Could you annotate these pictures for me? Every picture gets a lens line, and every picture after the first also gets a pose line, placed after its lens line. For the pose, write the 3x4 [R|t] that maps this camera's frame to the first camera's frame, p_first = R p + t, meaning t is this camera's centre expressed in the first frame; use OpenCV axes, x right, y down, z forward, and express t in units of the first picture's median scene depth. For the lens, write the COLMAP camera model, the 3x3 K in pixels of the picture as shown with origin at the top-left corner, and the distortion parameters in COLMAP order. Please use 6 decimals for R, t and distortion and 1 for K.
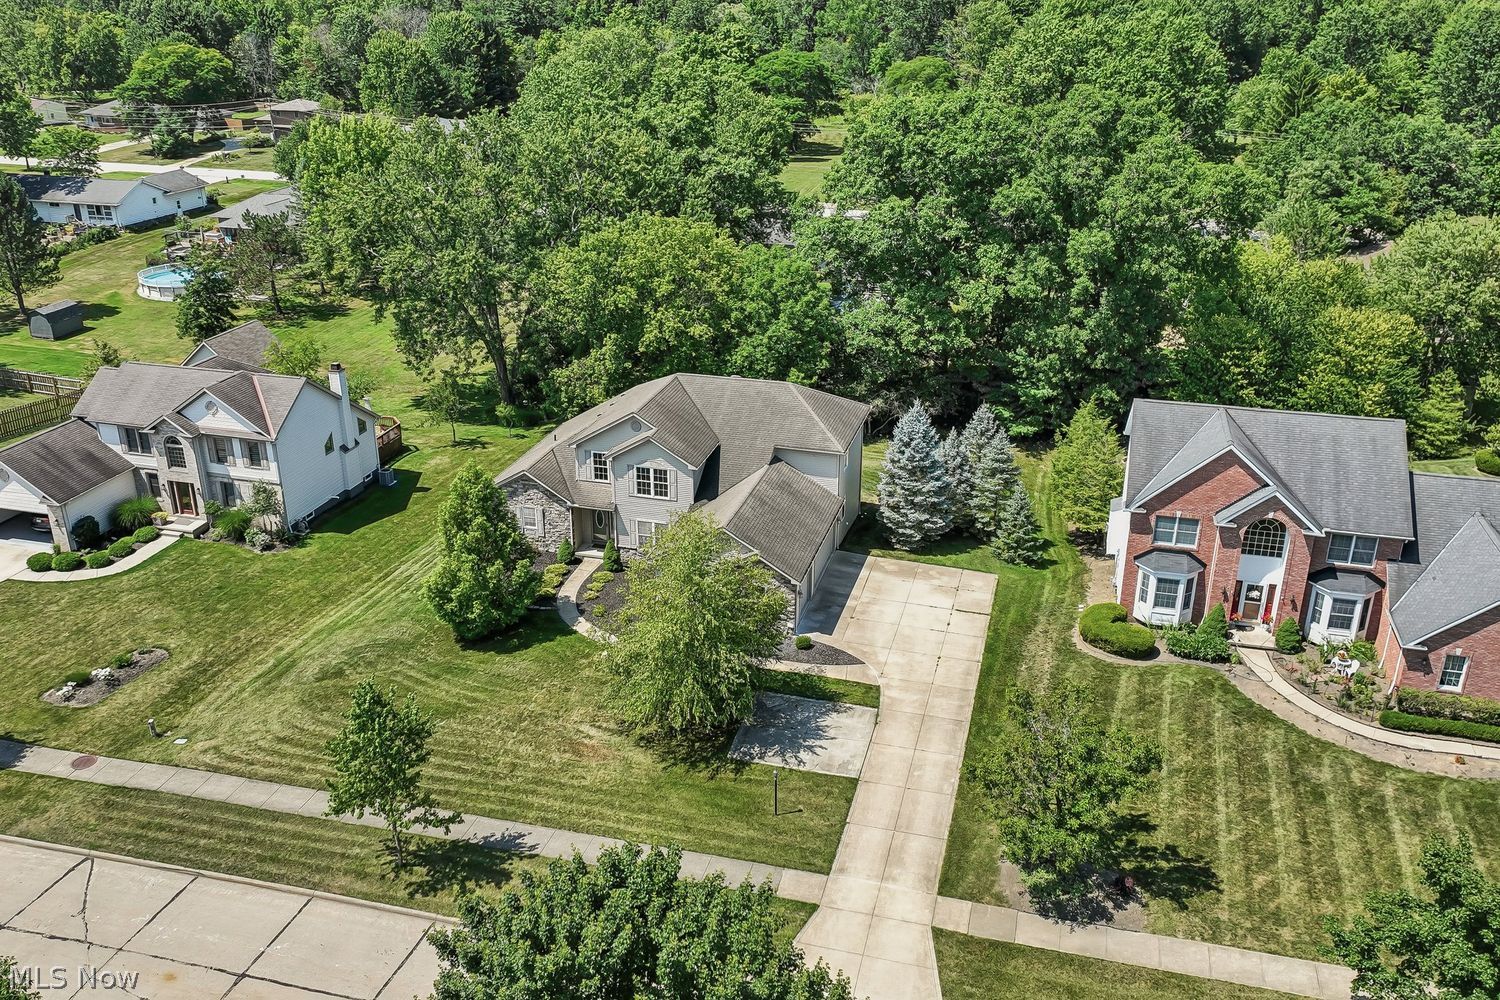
lens RADIAL K [[1233.3, 0, 750.0], [0, 1233.3, 500.0], [0, 0, 1]] dist [0.006211, -0.003184]
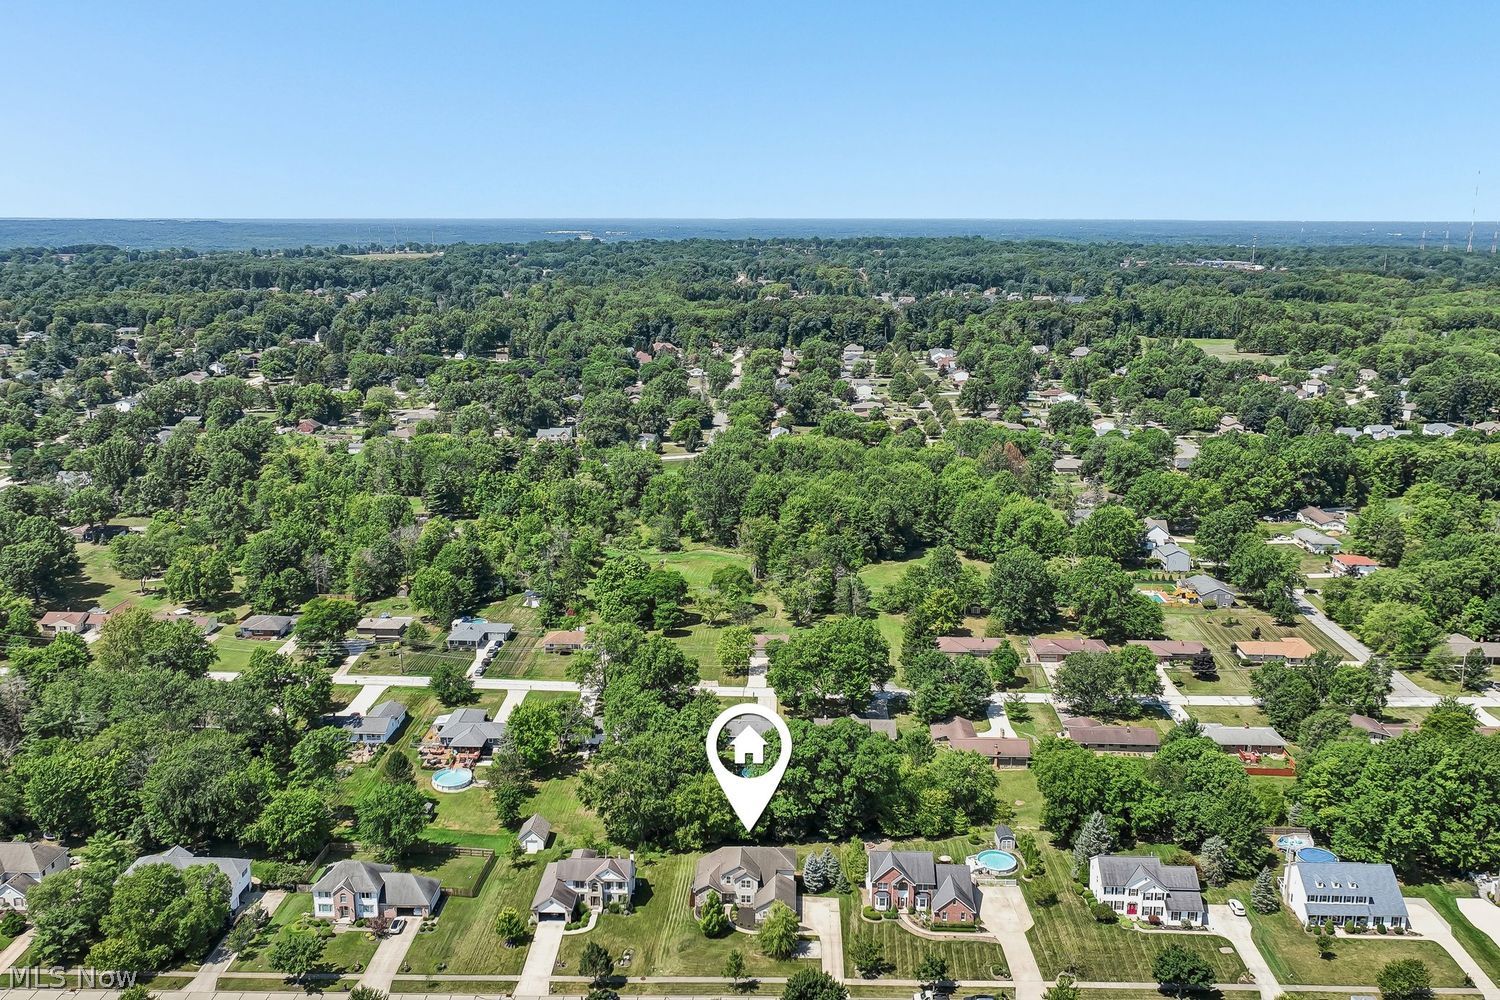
lens RADIAL K [[1233.3, 0, 750.0], [0, 1233.3, 500.0], [0, 0, 1]] dist [0.006211, -0.003184]
pose [[0.973288, -0.048728, 0.224355, -0.935504], [0.086309, 0.983193, -0.160881, -0.611816], [-0.212745, 0.175947, 0.961136, -3.052111]]
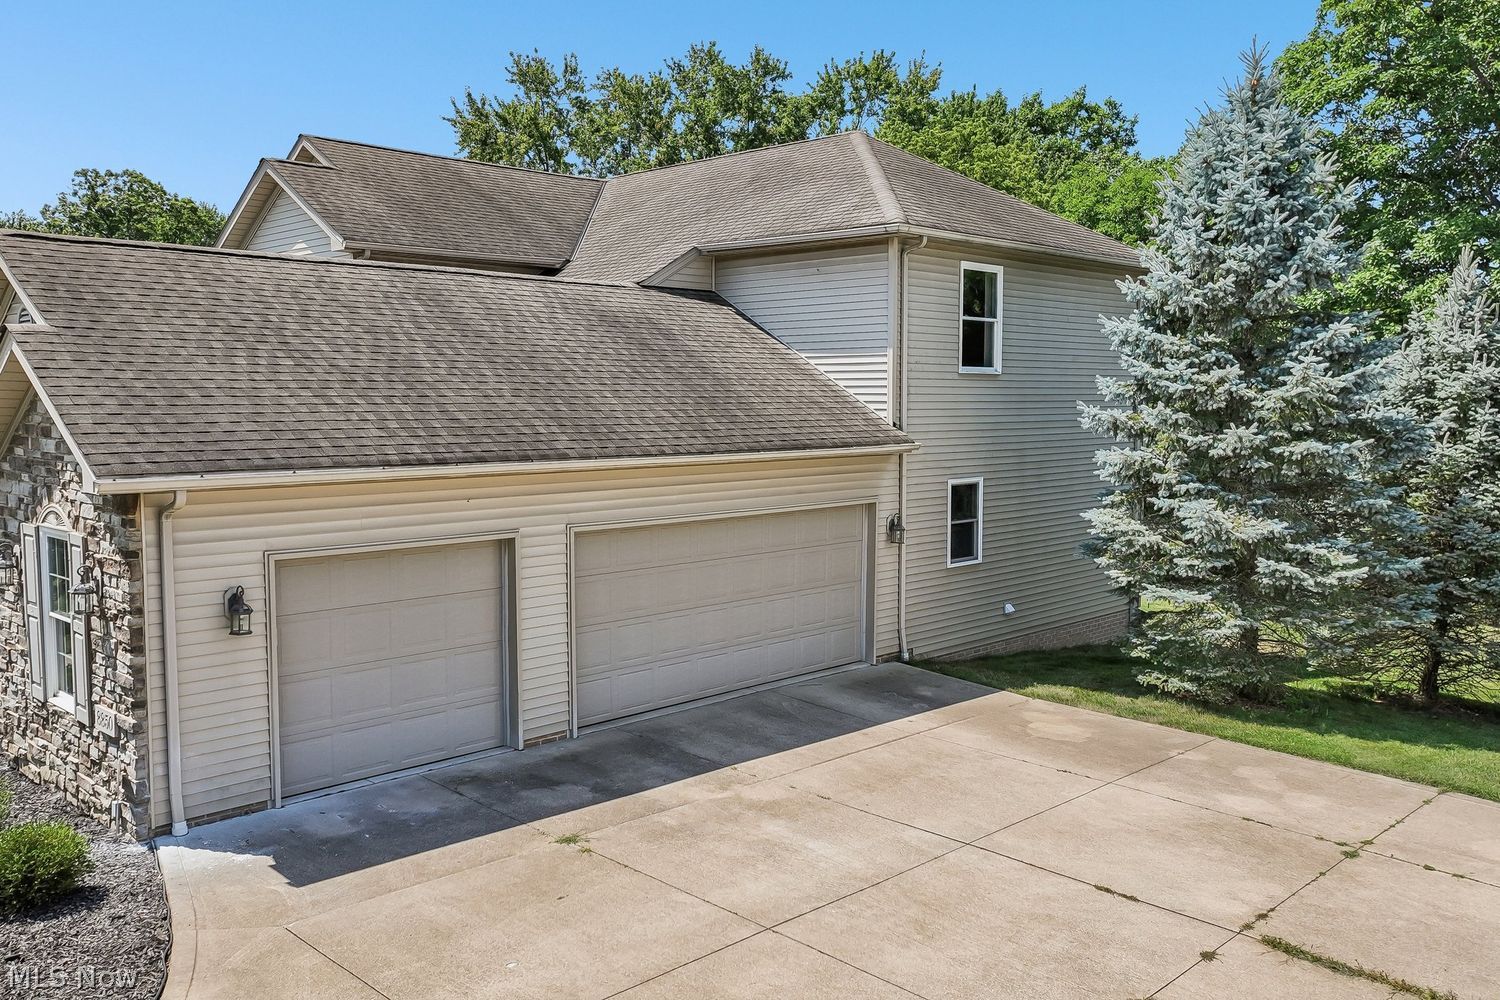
lens RADIAL K [[1233.3, 0, 750.0], [0, 1233.3, 500.0], [0, 0, 1]] dist [0.006211, -0.003184]
pose [[0.864104, 0.043520, -0.501428, 0.206391], [-0.190450, 0.950450, -0.245709, 0.093838], [0.465889, 0.307815, 0.829576, 0.937377]]
